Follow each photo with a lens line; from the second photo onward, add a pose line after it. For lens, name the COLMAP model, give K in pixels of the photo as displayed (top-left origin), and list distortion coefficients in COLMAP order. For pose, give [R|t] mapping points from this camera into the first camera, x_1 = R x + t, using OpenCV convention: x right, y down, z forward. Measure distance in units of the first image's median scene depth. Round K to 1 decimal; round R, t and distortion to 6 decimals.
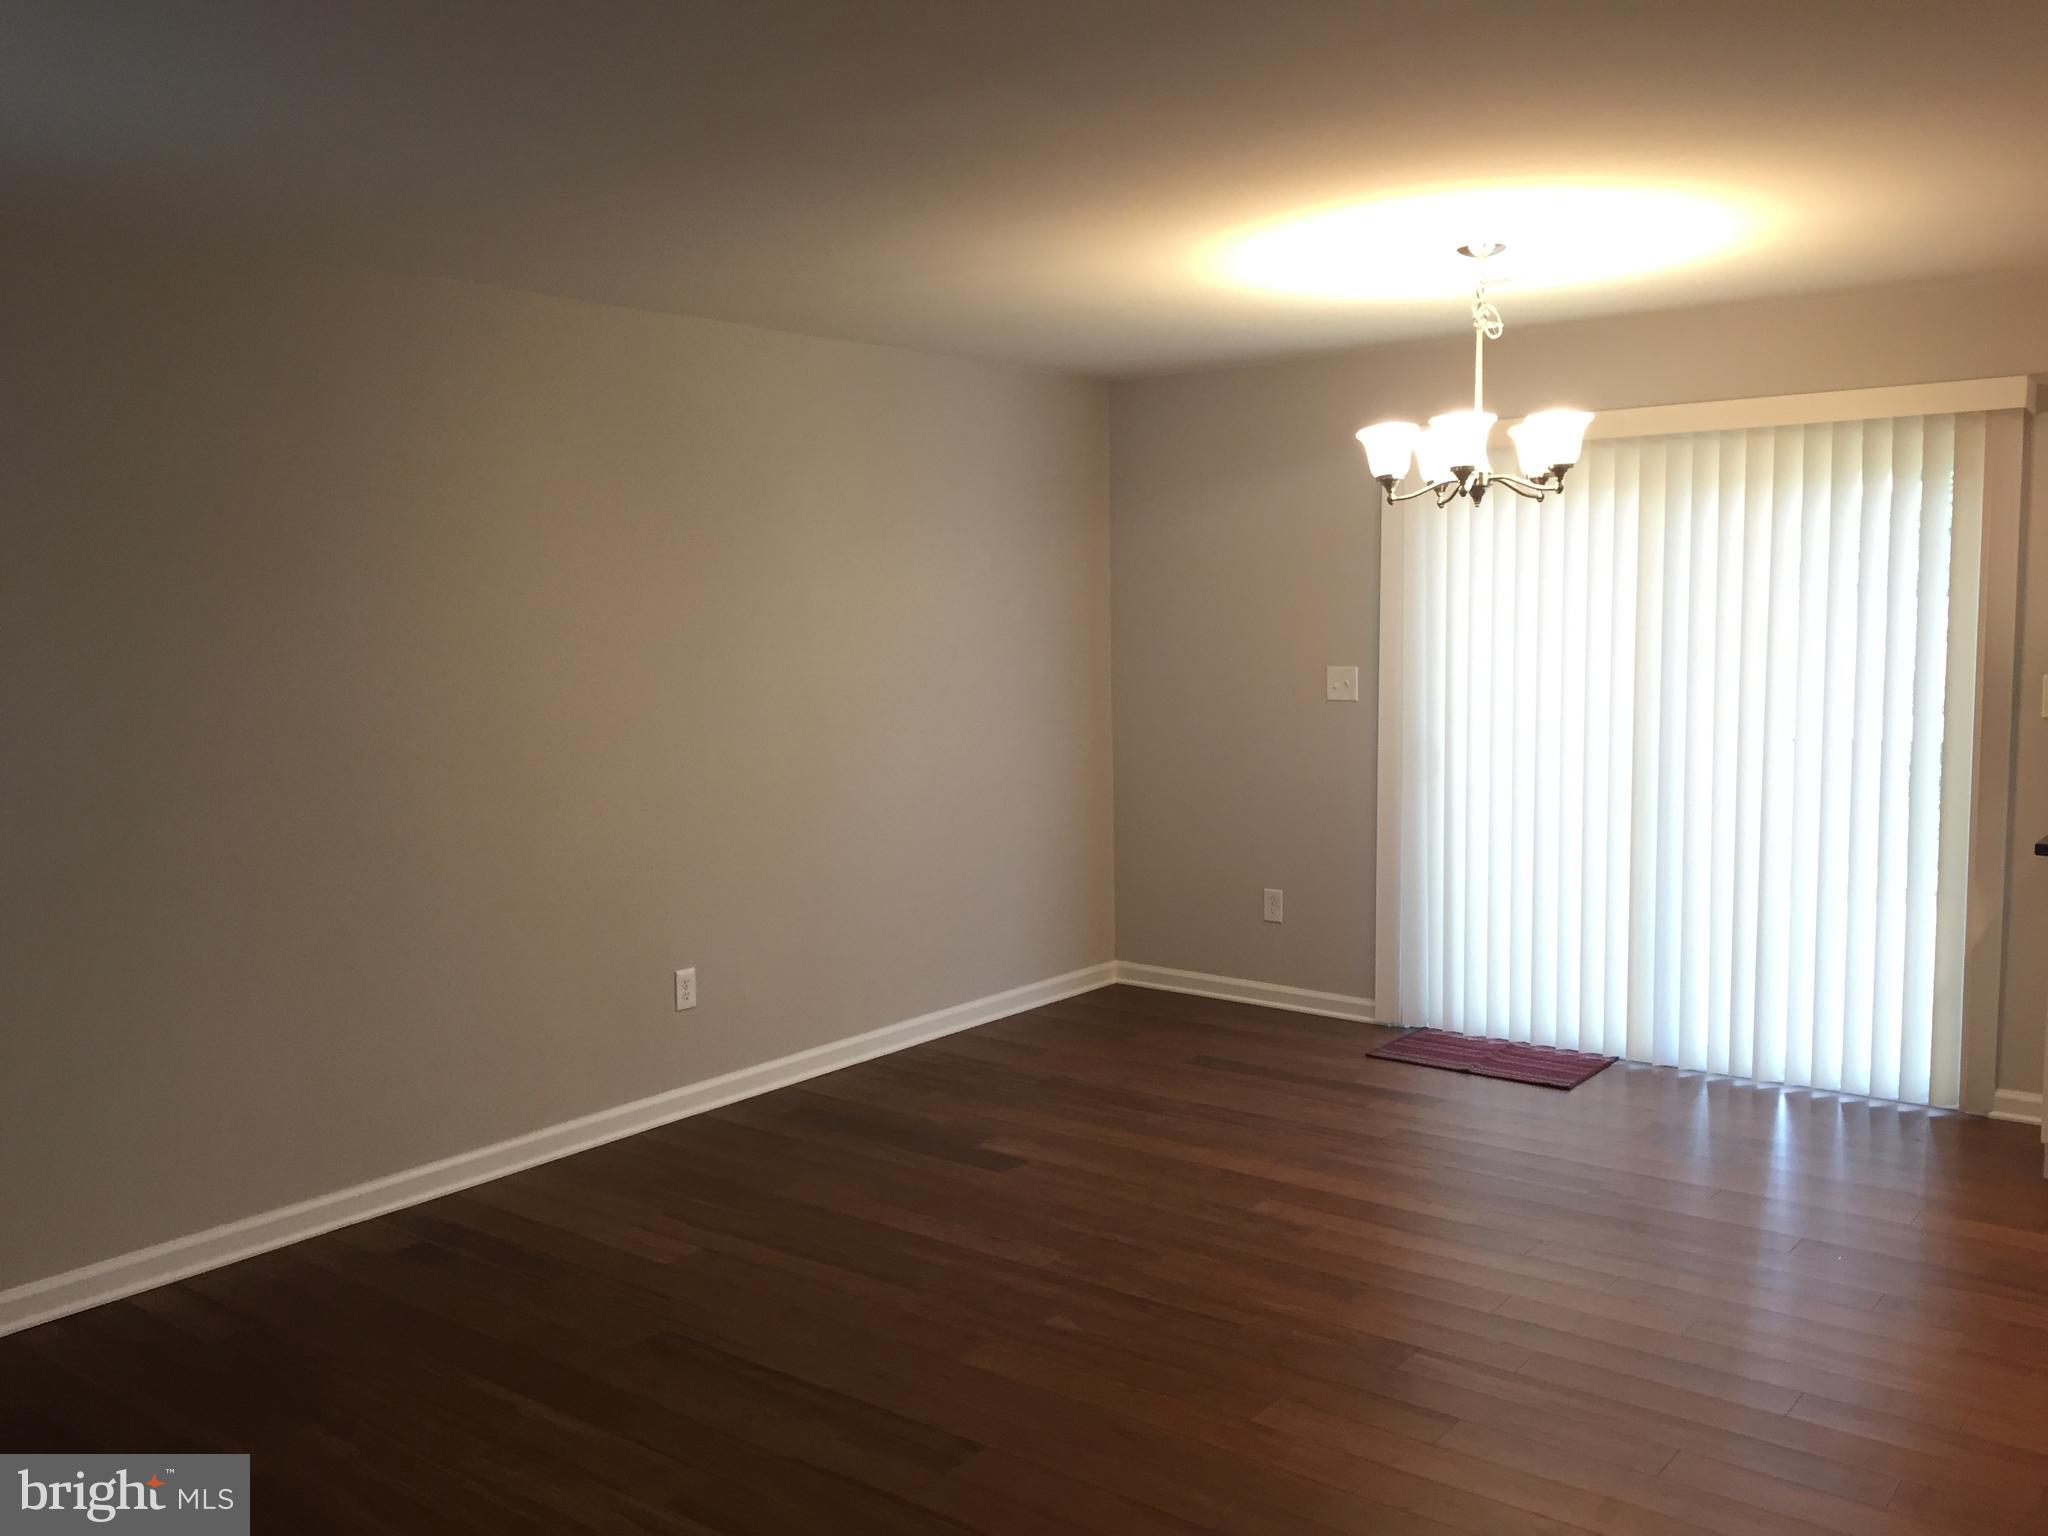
lens RADIAL K [[1736.5, 0, 1013.9], [0, 1736.5, 783.3], [0, 0, 1]] dist [0.072808, -0.104256]
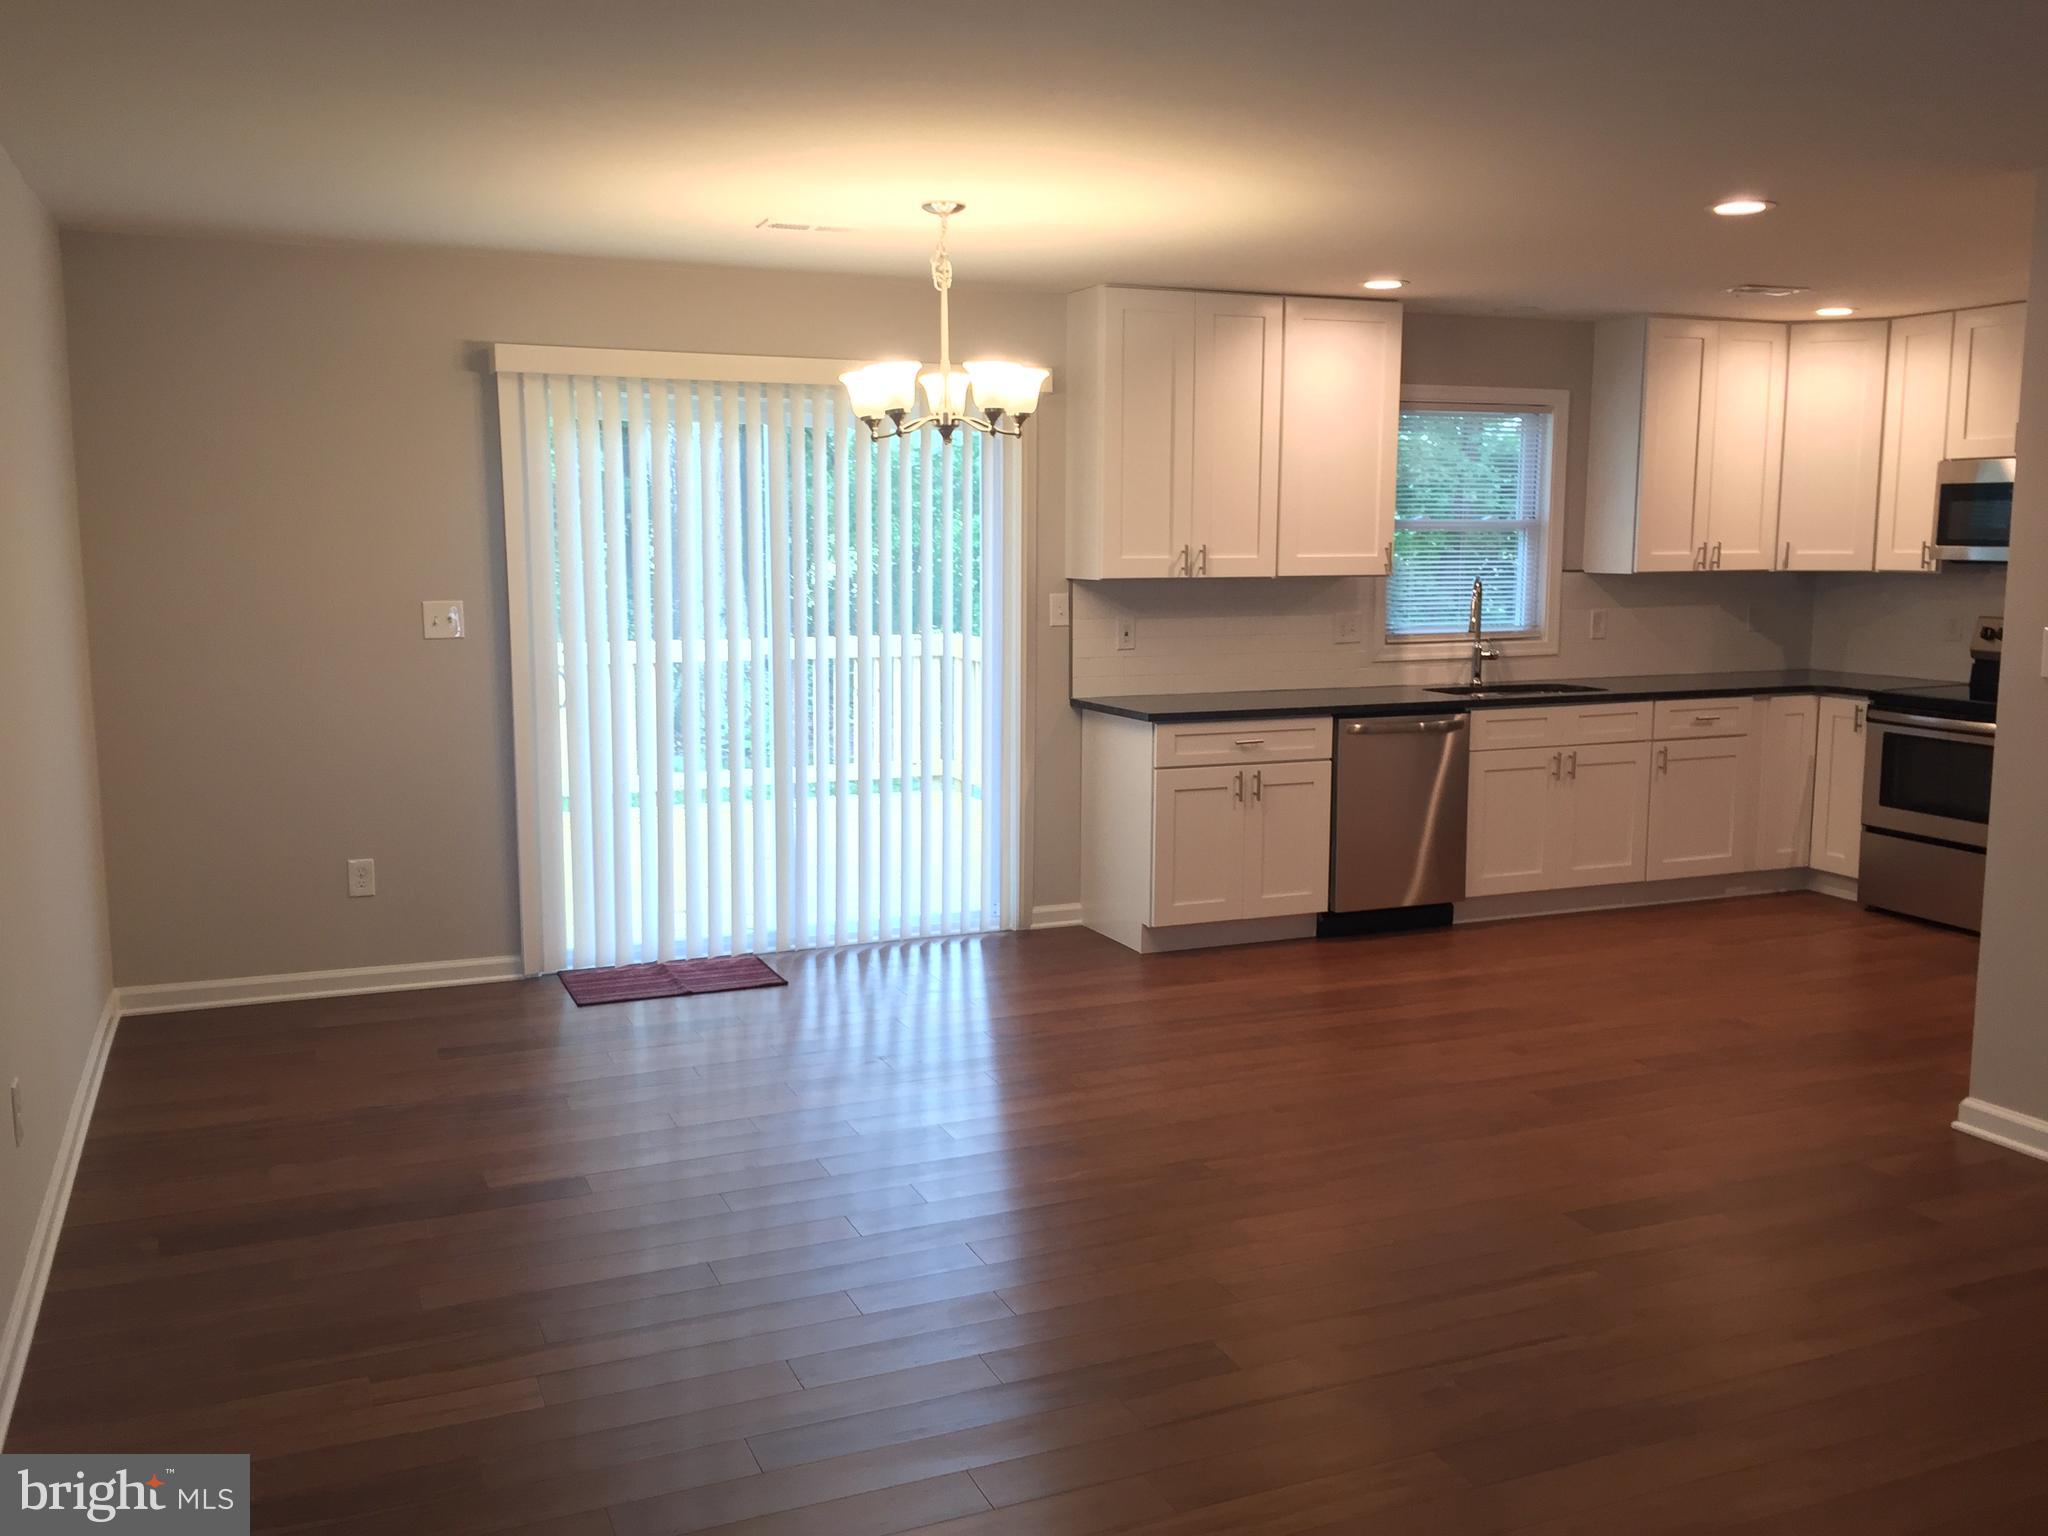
lens RADIAL K [[1736.5, 0, 1028.0], [0, 1736.5, 785.9], [0, 0, 1]] dist [0.072808, -0.104256]
pose [[0.476630, -0.109937, 0.872203, -0.528443], [0.082417, 0.993368, 0.080170, -0.021443], [-0.875232, 0.033673, 0.482530, 0.332064]]
